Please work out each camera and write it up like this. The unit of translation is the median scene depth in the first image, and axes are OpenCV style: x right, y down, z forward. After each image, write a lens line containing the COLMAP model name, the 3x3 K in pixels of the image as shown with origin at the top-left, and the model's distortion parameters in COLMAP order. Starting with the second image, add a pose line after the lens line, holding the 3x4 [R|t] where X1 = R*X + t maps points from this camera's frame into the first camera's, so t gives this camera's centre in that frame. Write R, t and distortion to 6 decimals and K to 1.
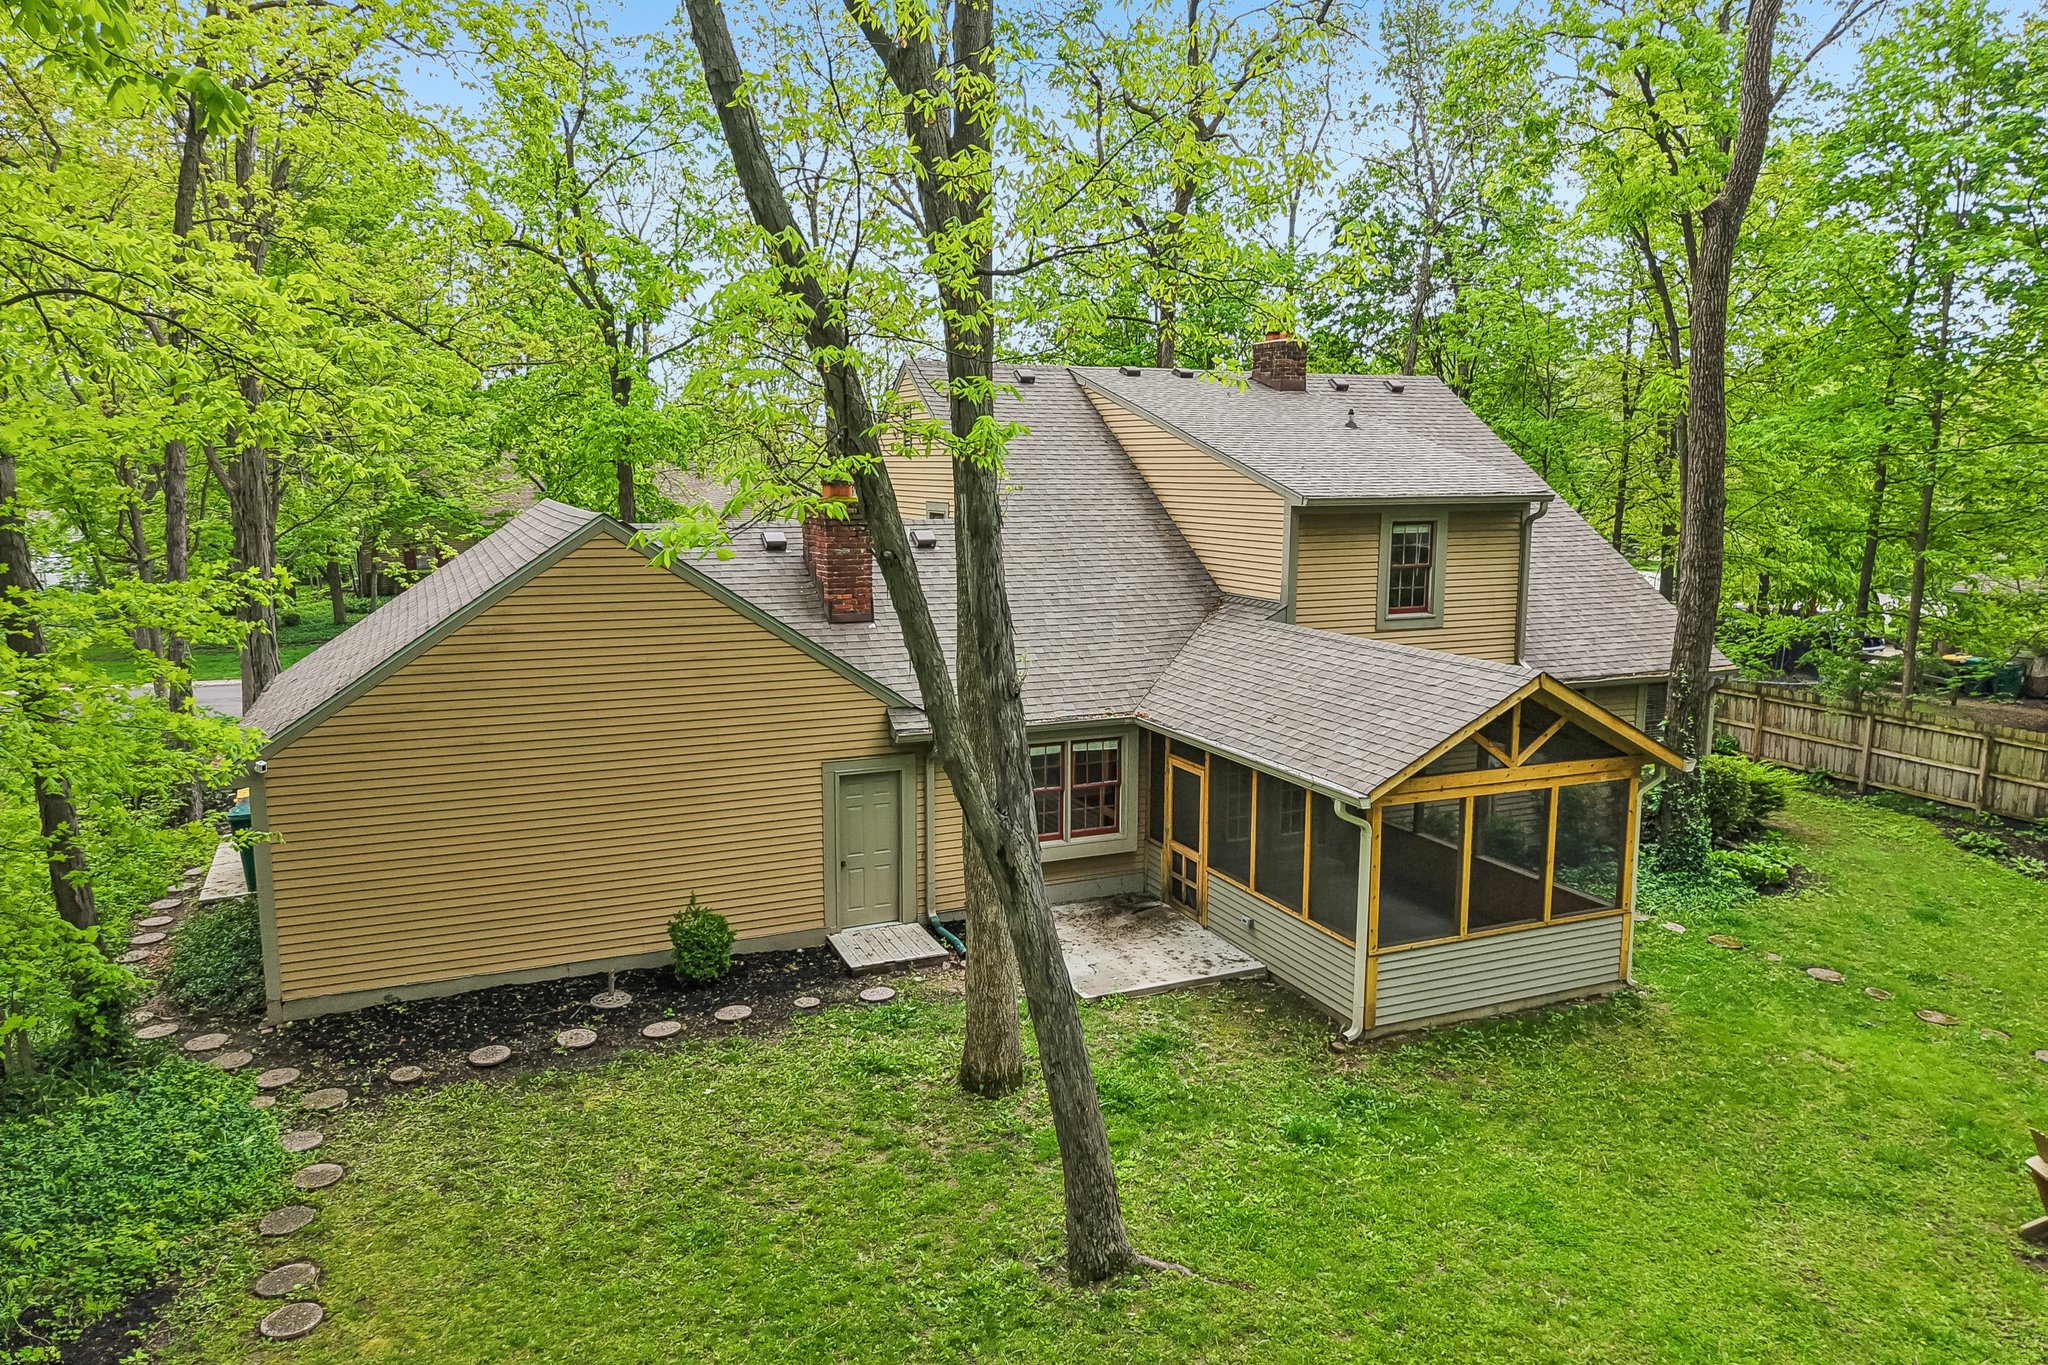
lens RADIAL K [[1381.0, 0, 1024.0], [0, 1381.0, 682.5], [0, 0, 1]] dist [0.005865, -0.002855]
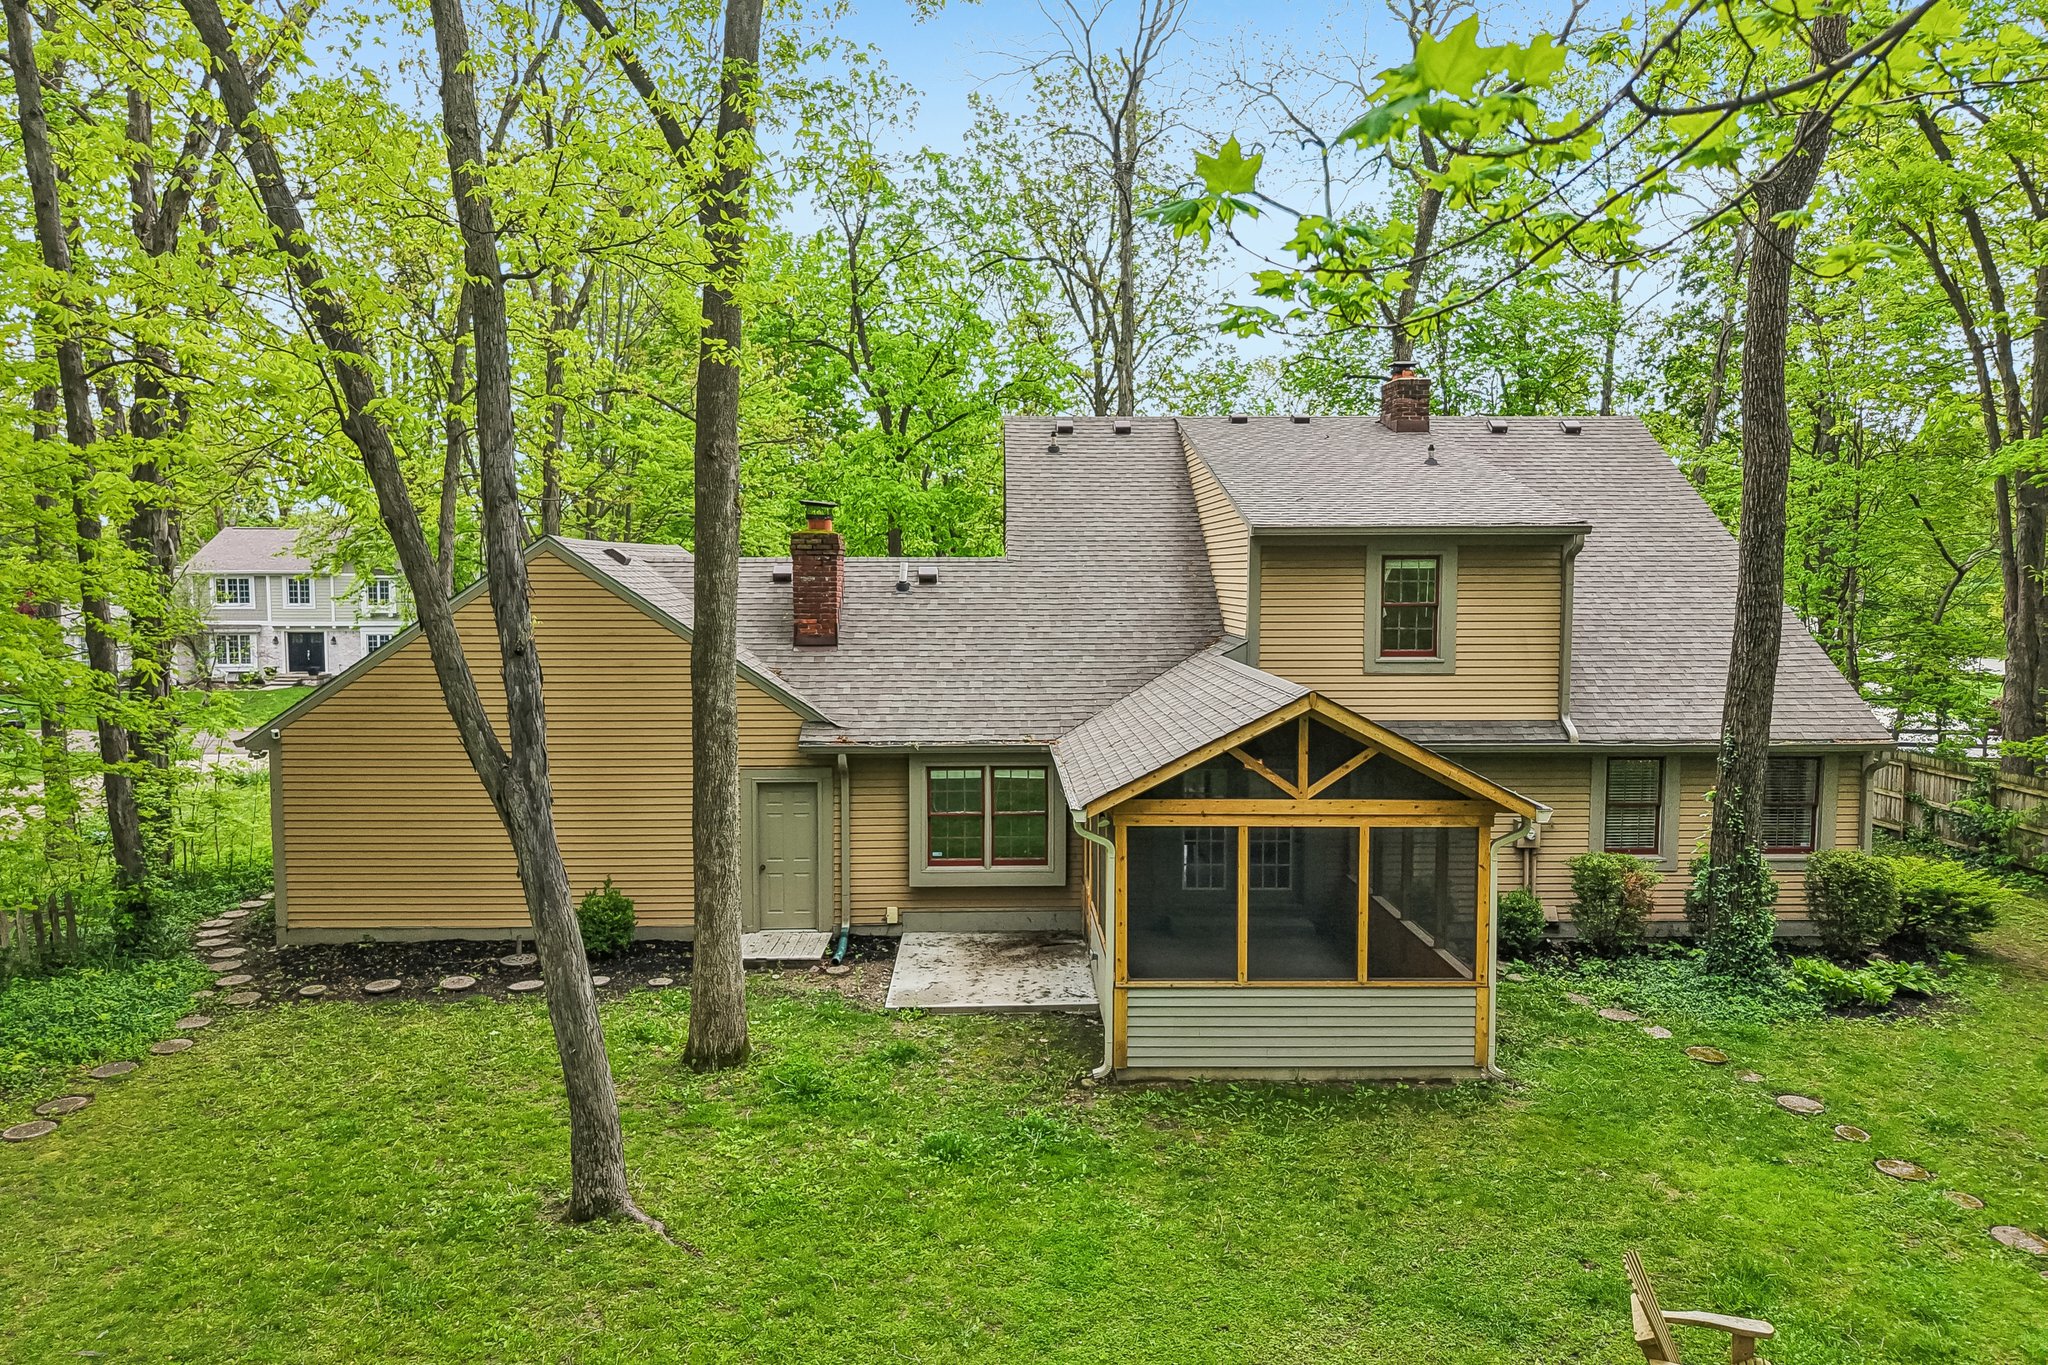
lens RADIAL K [[1390.3, 0, 1024.0], [0, 1390.3, 682.5], [0, 0, 1]] dist [0.001546, -0.002382]
pose [[0.925163, 0.029852, -0.378395, 0.501684], [-0.058513, 0.996203, -0.064470, 0.051950], [0.375034, 0.081786, 0.923396, 0.084412]]
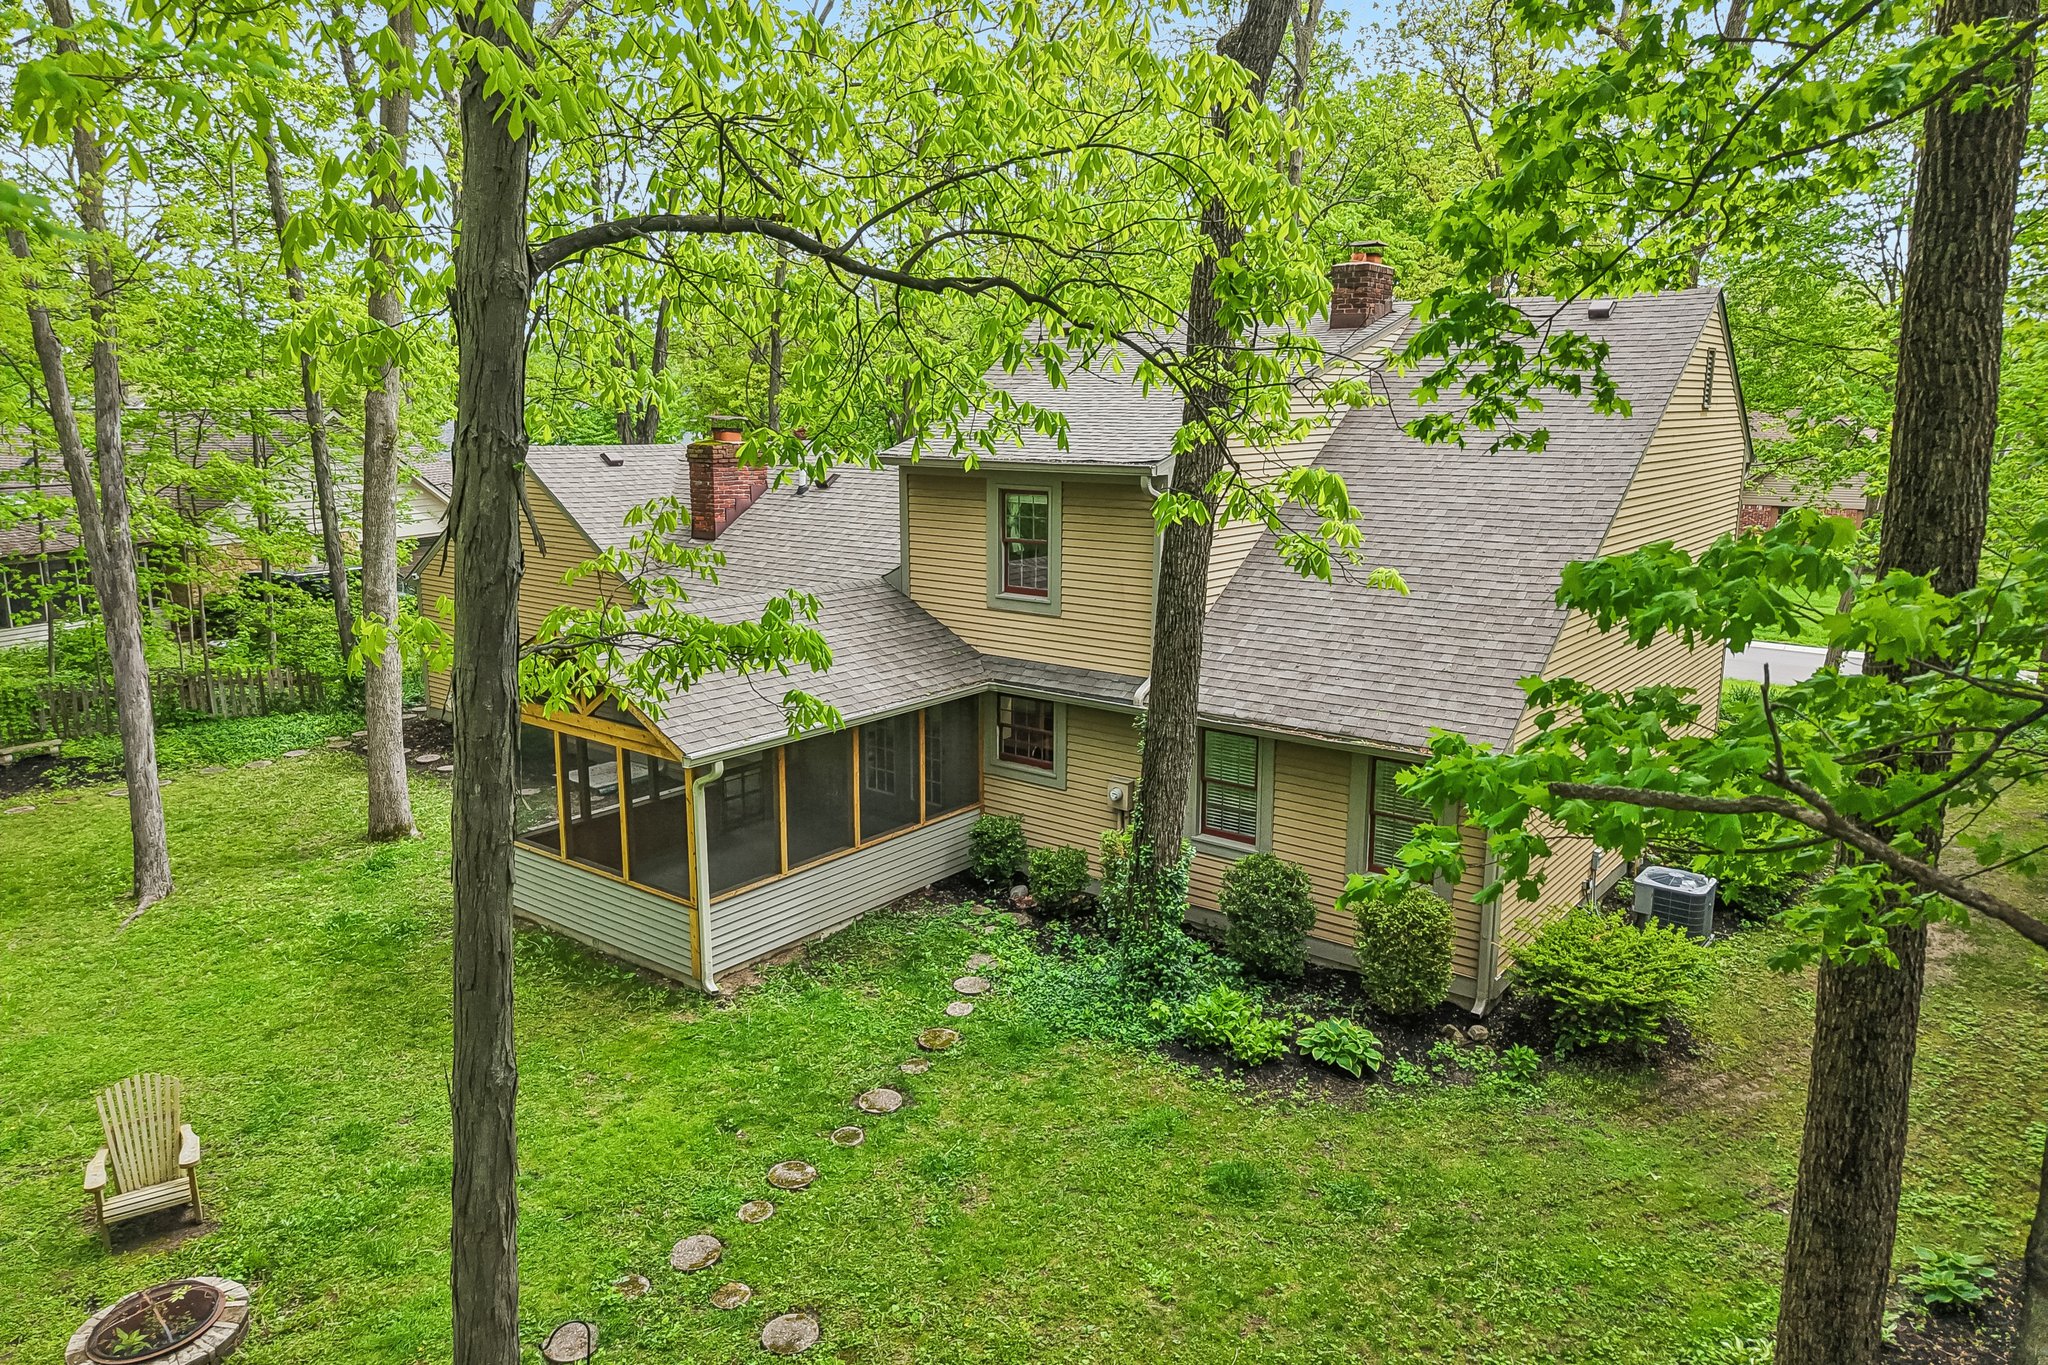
lens RADIAL K [[1381.0, 0, 1024.0], [0, 1381.0, 682.5], [0, 0, 1]] dist [0.005865, -0.002855]
pose [[0.475927, 0.183344, -0.860162, 1.347091], [-0.138854, 0.981427, 0.132364, -0.144049], [0.868454, 0.056441, 0.492546, 0.732905]]
